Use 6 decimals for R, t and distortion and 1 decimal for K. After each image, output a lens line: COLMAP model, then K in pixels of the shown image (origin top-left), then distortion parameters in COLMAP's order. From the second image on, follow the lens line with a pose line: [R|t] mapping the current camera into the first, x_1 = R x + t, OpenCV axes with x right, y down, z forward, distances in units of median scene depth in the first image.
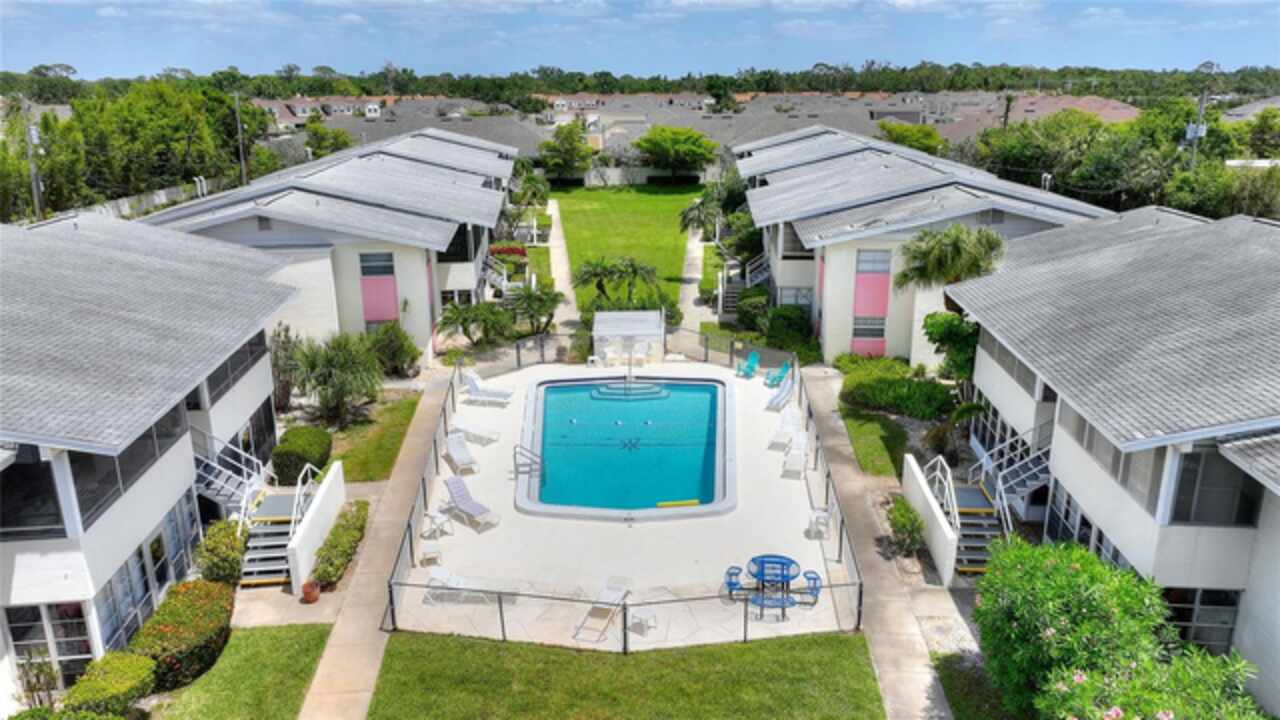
lens RADIAL K [[910.2, 0, 640.0], [0, 910.2, 360.0], [0, 0, 1]] dist [0.007614, 0.005409]
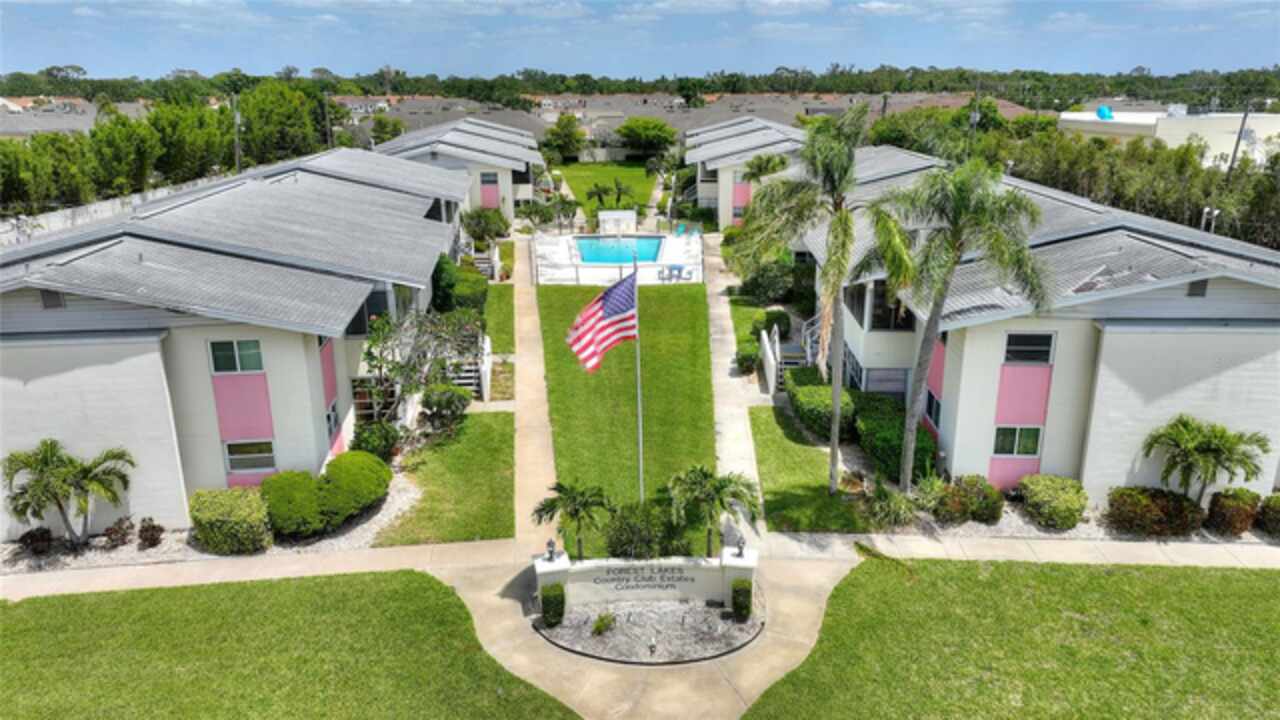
lens RADIAL K [[910.2, 0, 640.0], [0, 910.2, 360.0], [0, 0, 1]] dist [0.007614, 0.005409]
pose [[0.999682, -0.005136, 0.024677, -0.002006], [0.005167, 0.999986, -0.001179, 0.038413], [-0.024671, 0.001306, 0.999695, -0.128287]]
